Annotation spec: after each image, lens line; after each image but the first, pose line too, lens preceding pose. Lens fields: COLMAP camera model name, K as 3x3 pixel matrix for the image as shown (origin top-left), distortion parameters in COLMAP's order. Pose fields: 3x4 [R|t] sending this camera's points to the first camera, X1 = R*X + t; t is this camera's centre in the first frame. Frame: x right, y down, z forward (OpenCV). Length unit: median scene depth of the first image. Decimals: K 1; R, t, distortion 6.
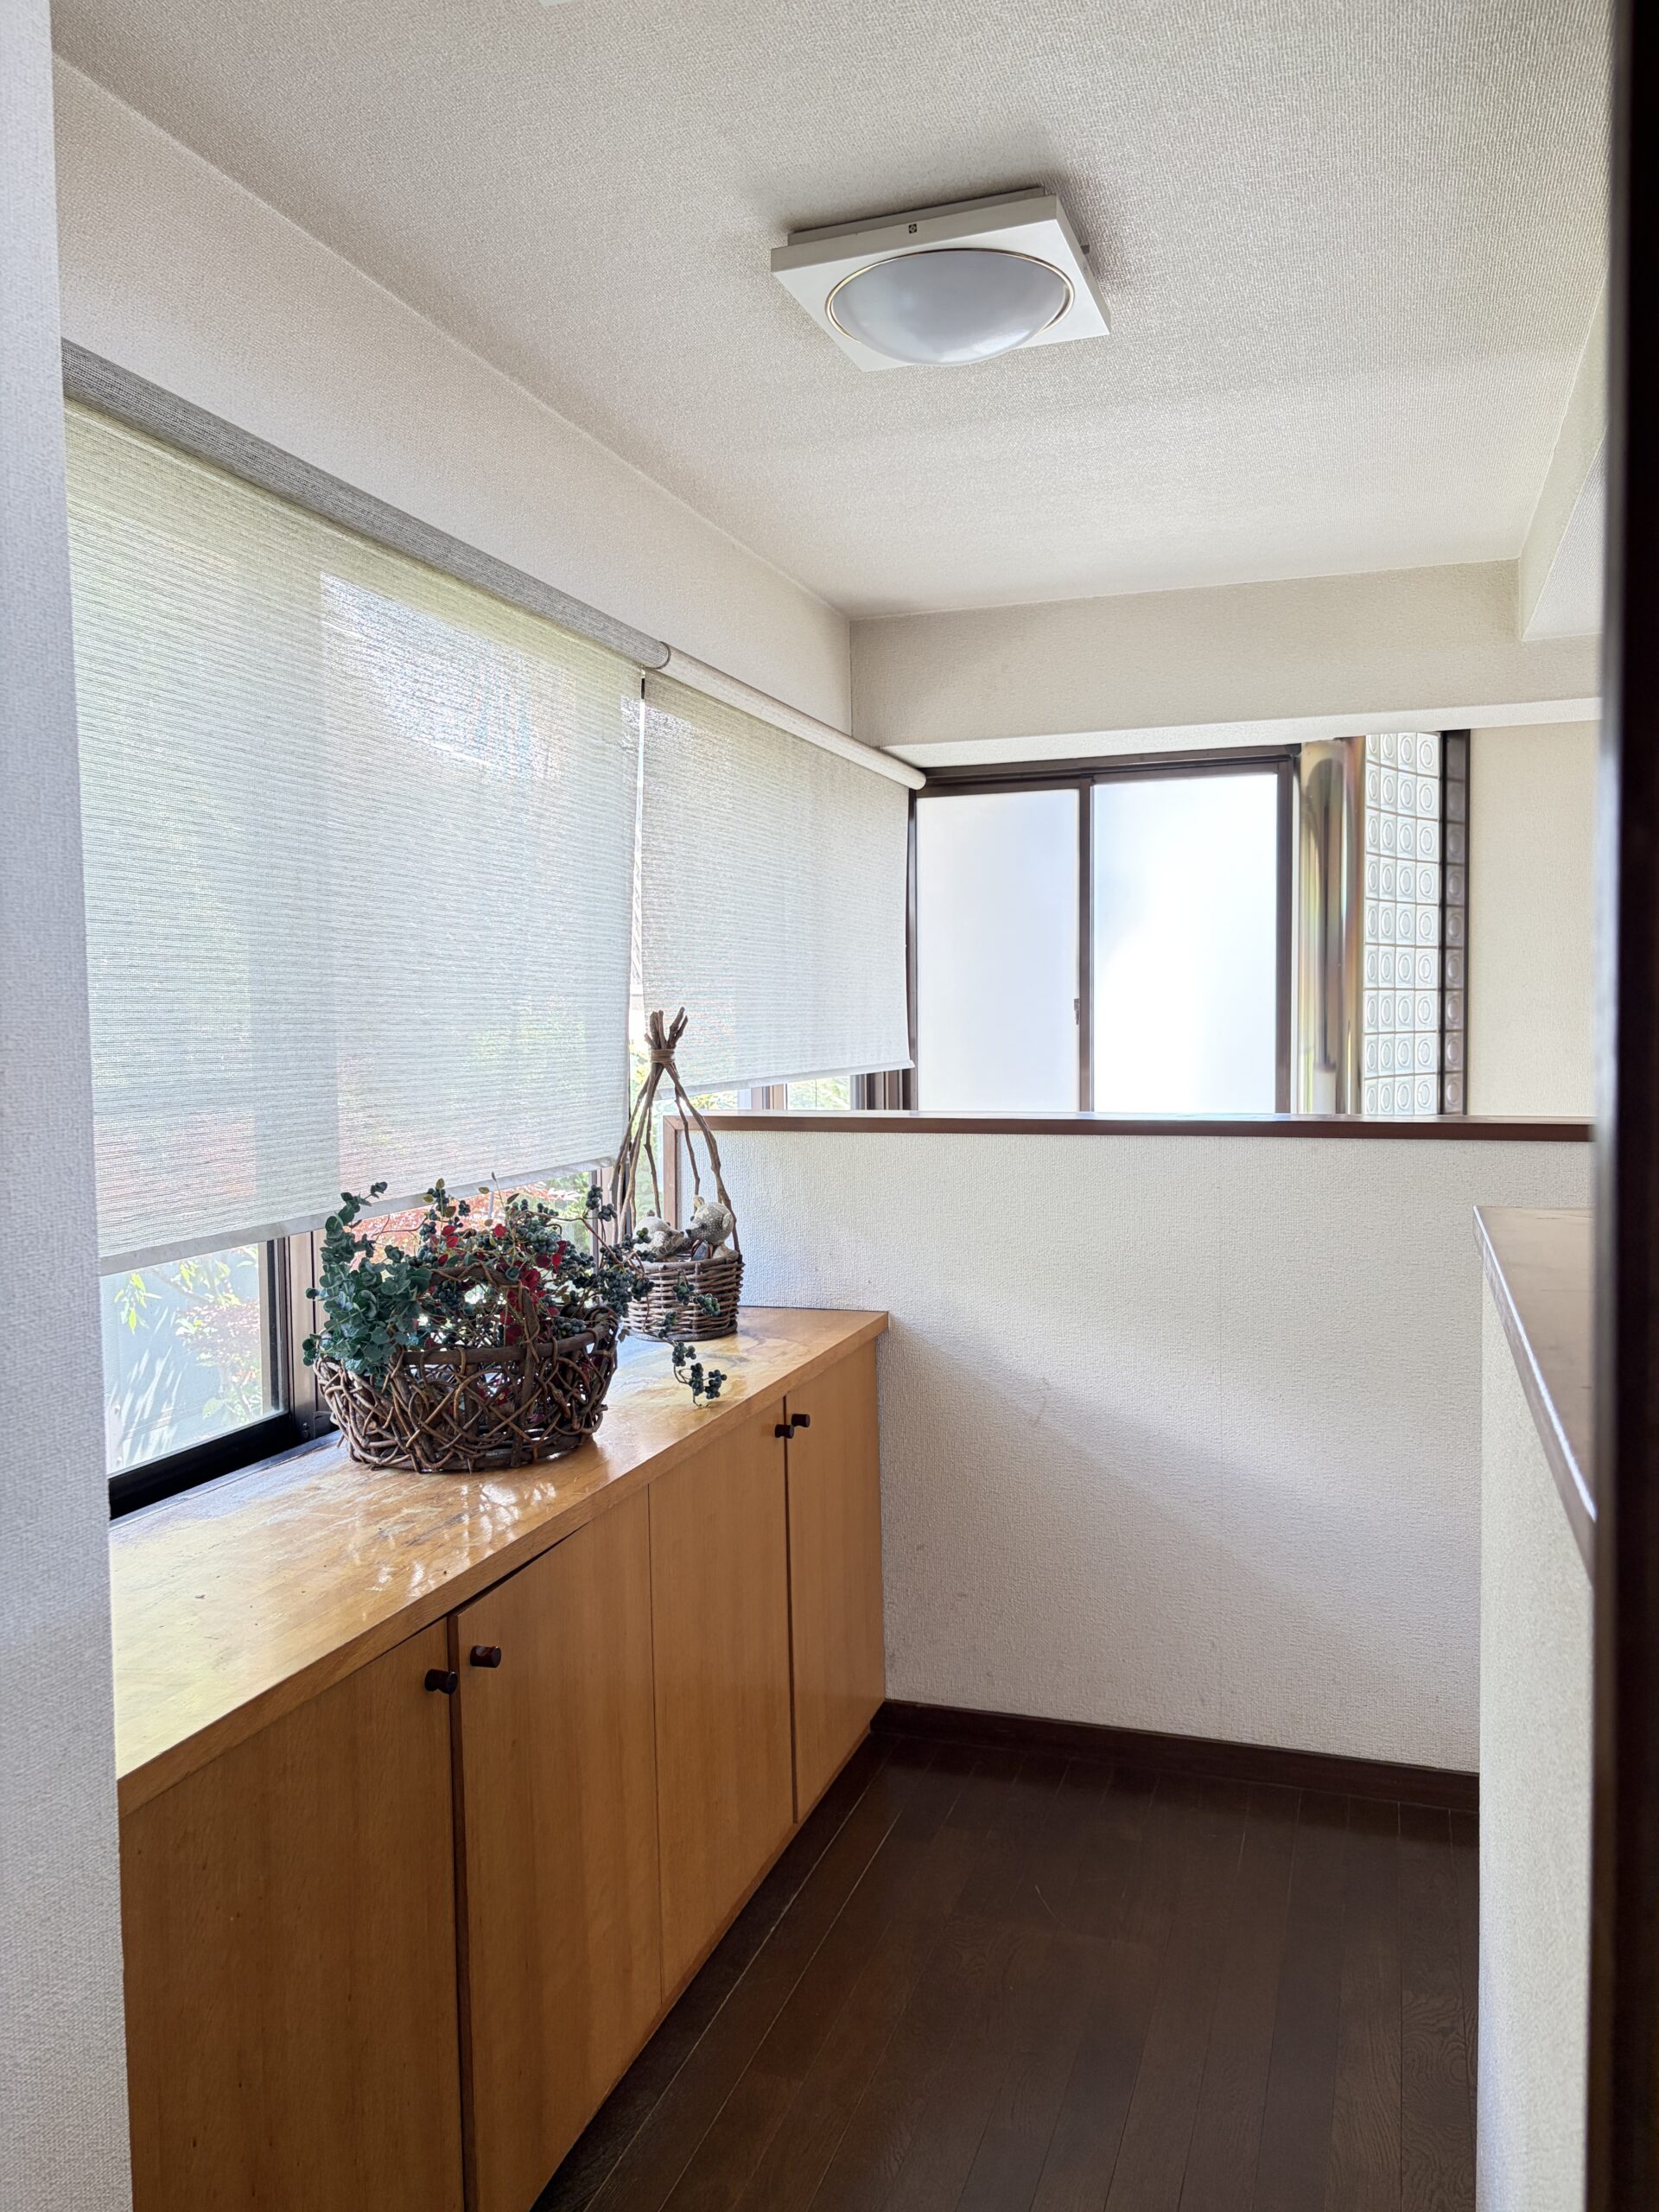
lens RADIAL K [[1665.0, 0, 828.3], [0, 1665.0, 1105.6], [0, 0, 1]] dist [0.058095, -0.083940]
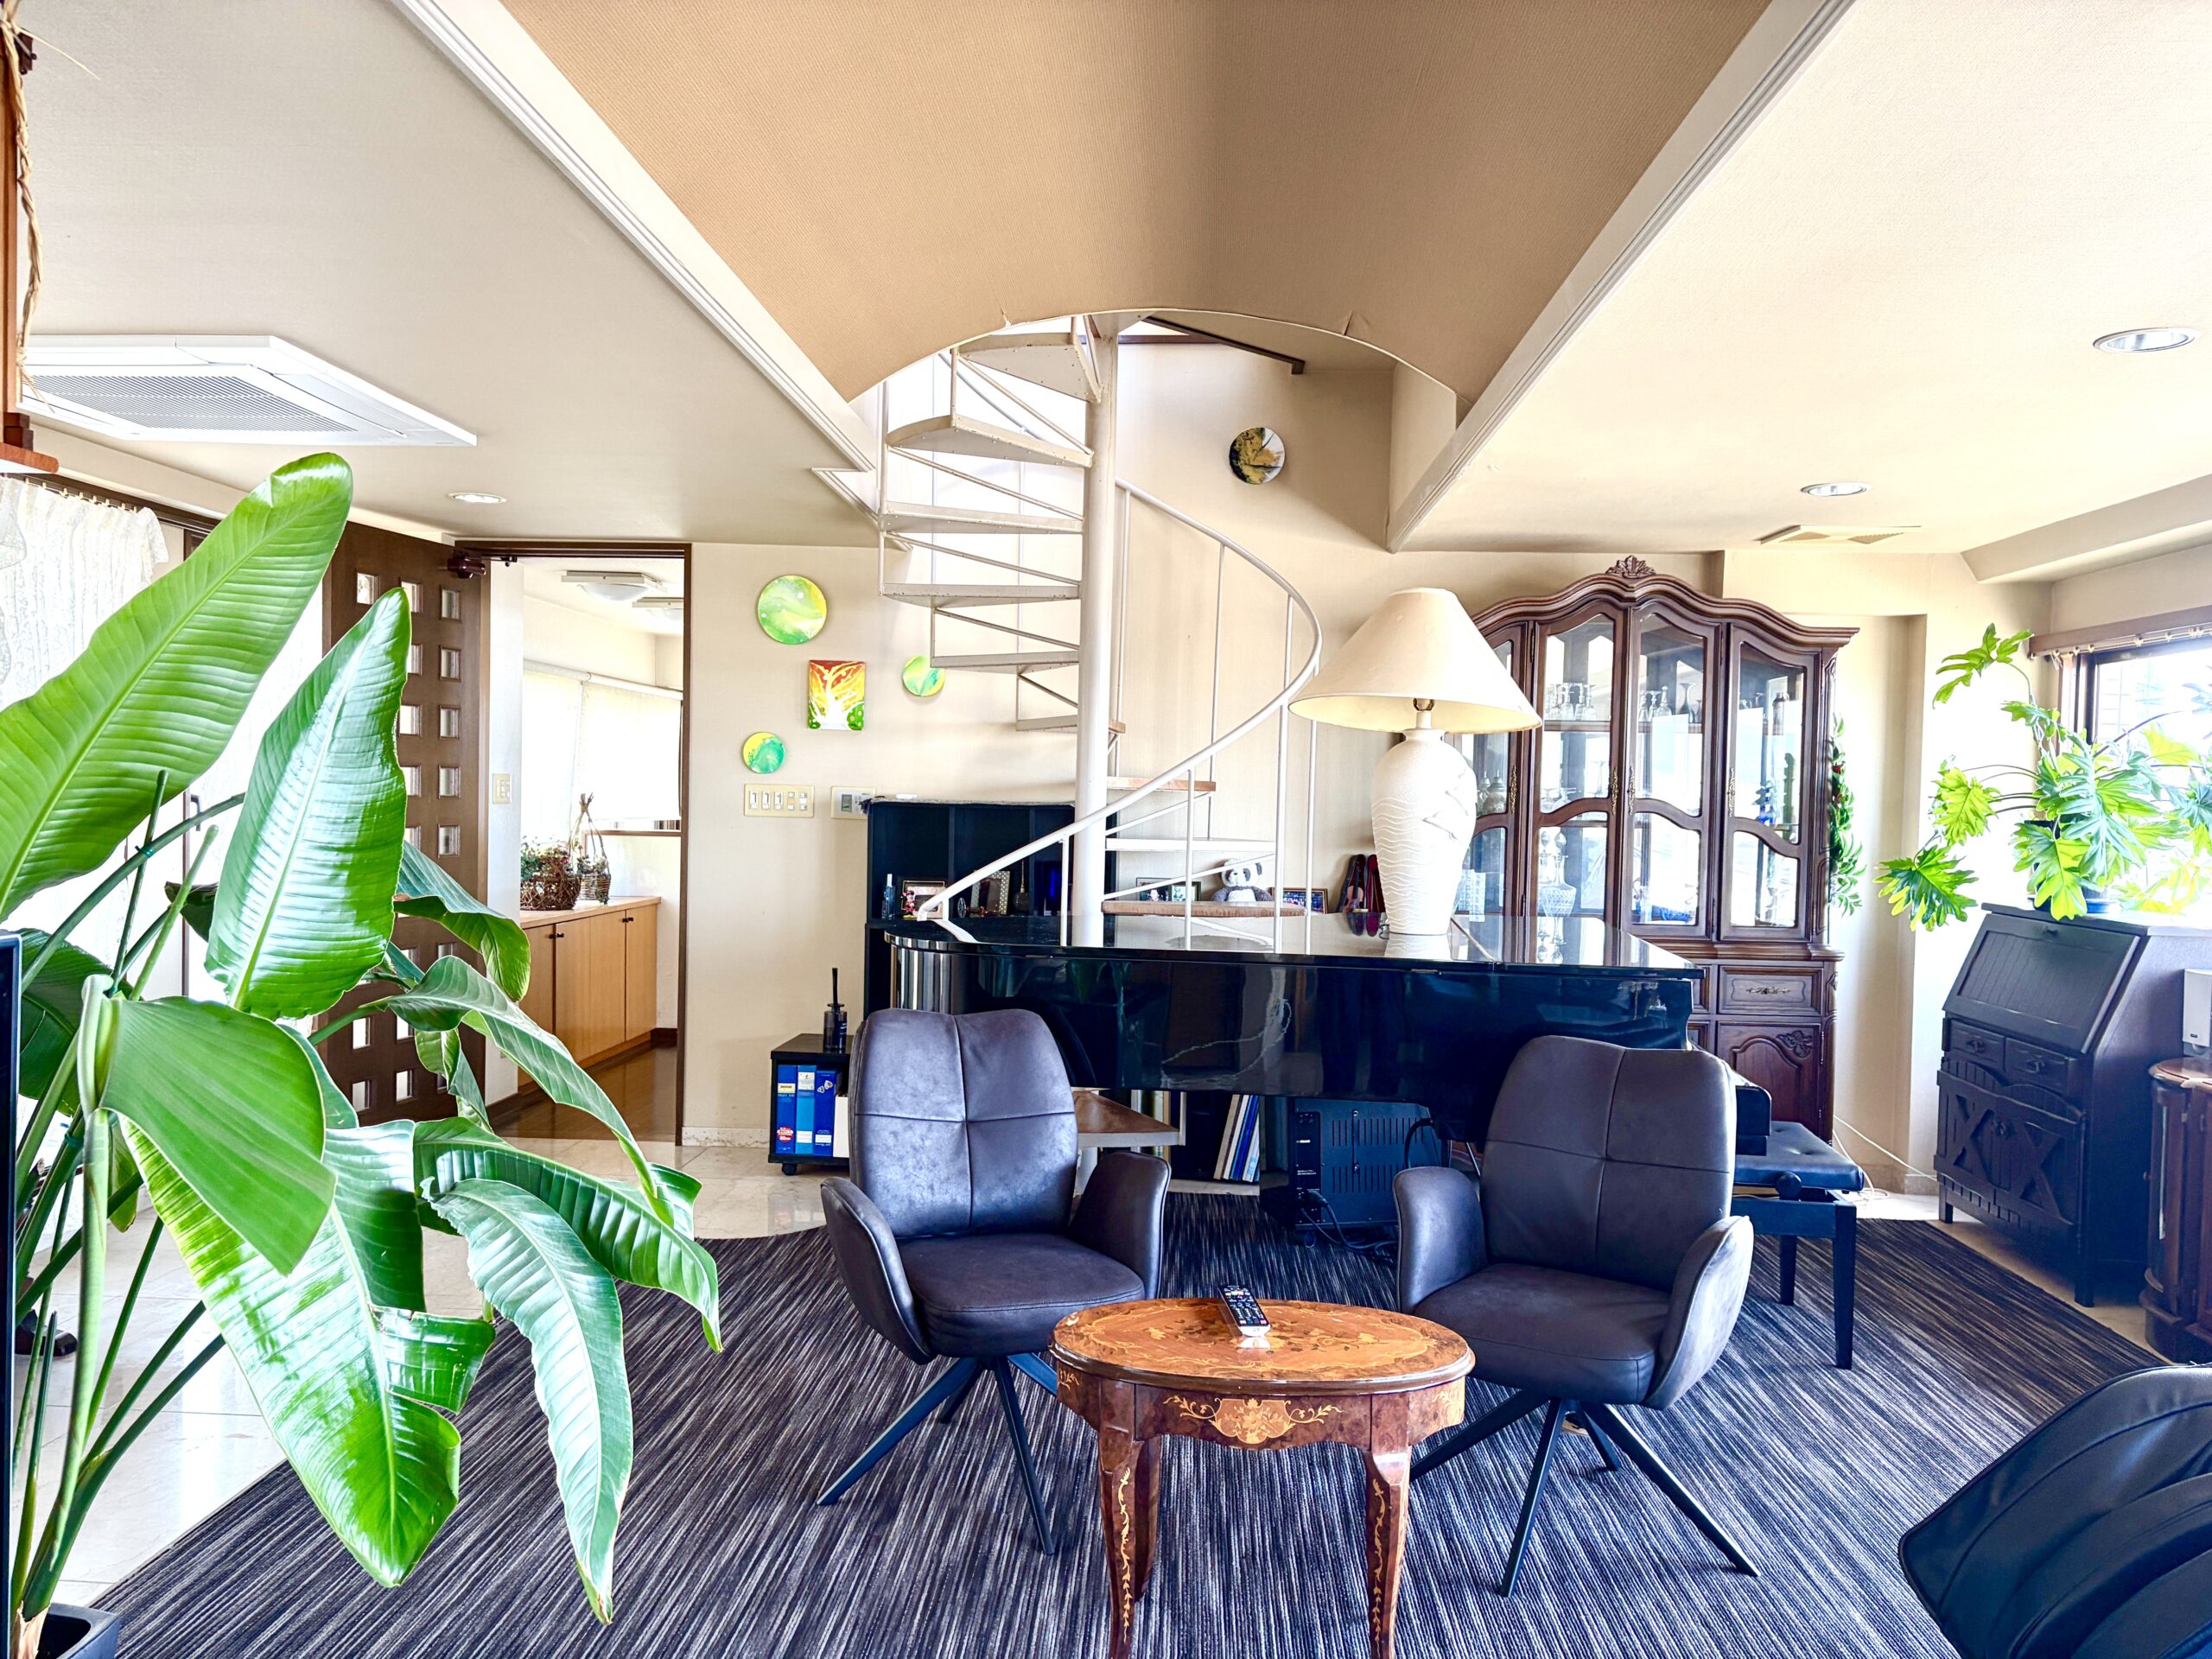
lens RADIAL K [[1659.9, 0, 1092.7], [0, 1659.9, 840.7], [0, 0, 1]] dist [0.047749, -0.064315]
pose [[0.965603, 0.026918, 0.258623, 0.008645], [-0.019338, 0.999307, -0.031811, 0.105044], [-0.259300, 0.025716, 0.965454, -2.090662]]
